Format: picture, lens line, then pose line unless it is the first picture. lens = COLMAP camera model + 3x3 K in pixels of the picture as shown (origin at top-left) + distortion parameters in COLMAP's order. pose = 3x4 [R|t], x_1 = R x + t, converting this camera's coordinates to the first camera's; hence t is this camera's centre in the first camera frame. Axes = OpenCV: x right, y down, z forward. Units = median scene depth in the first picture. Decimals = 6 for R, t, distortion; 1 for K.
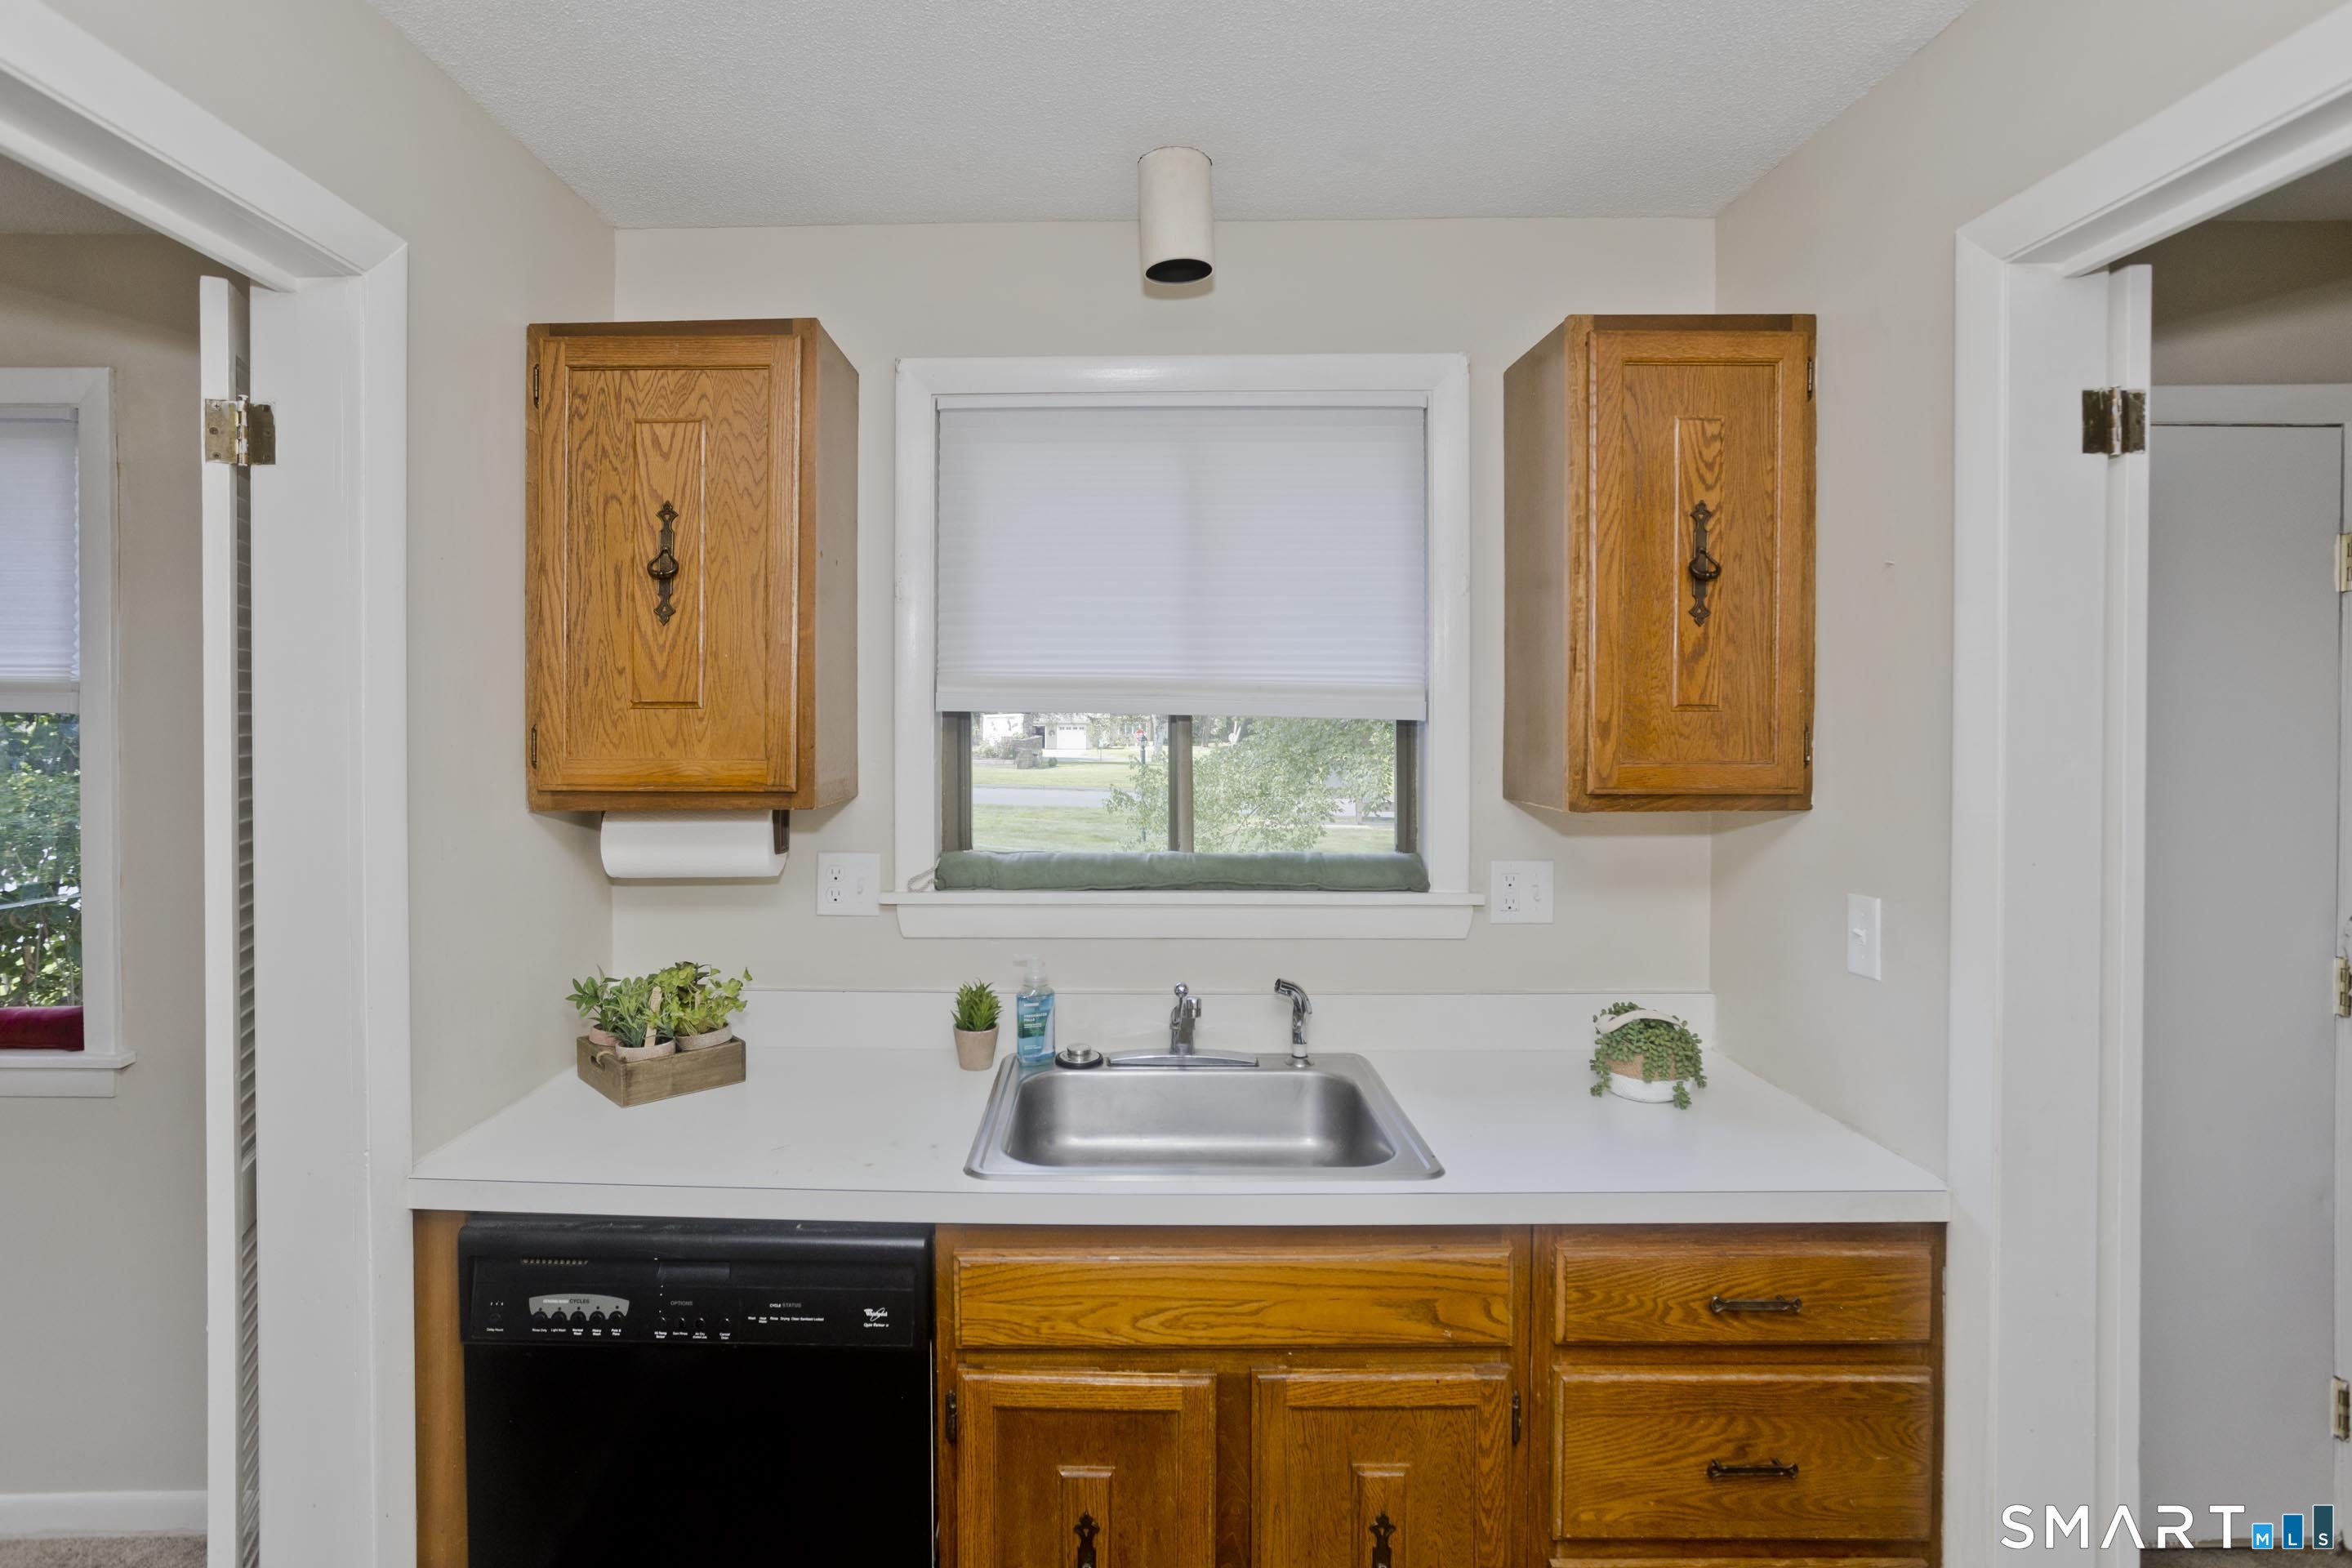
lens RADIAL K [[1165.5, 0, 1112.5], [0, 1165.5, 724.5], [0, 0, 1]] dist [-0.046815, 0.031895]
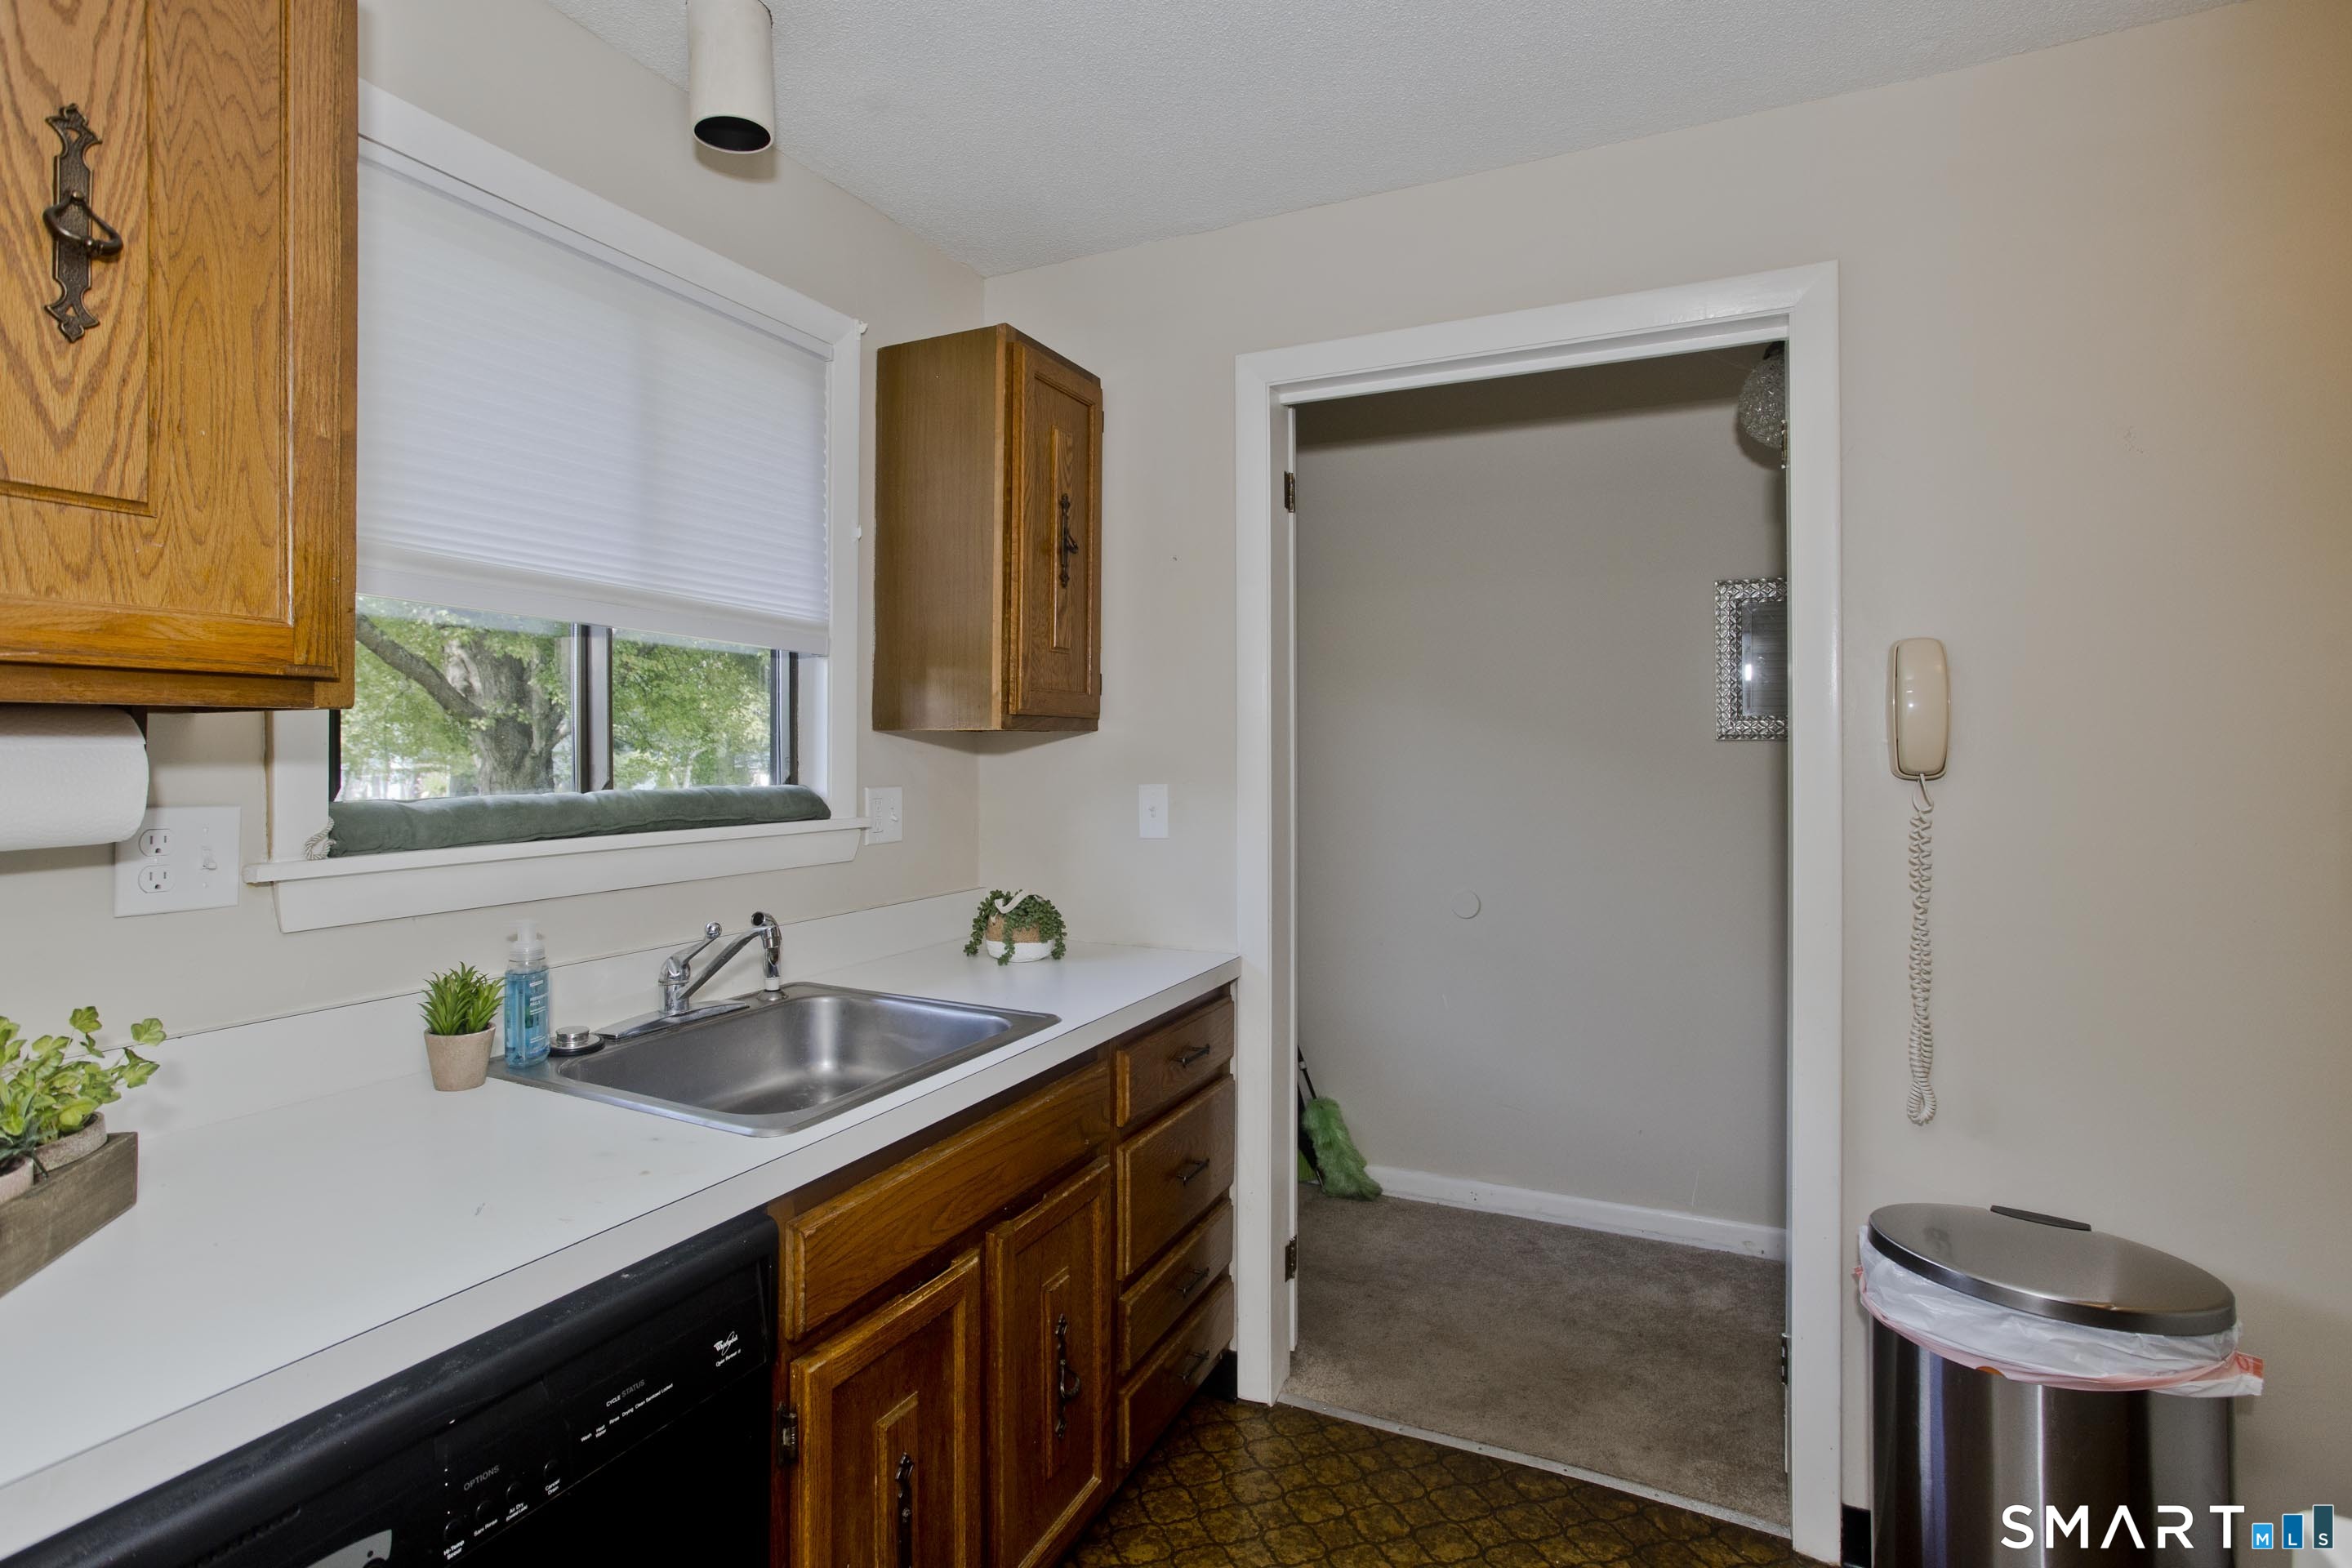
lens RADIAL K [[1151.2, 0, 1127.2], [0, 1151.2, 739.7], [0, 0, 1]] dist [-0.054260, 0.037723]
pose [[0.444145, 0.005317, 0.895939, -0.628667], [0.007214, 0.999929, -0.009511, 0.100065], [-0.895926, 0.010687, 0.444075, 0.351356]]
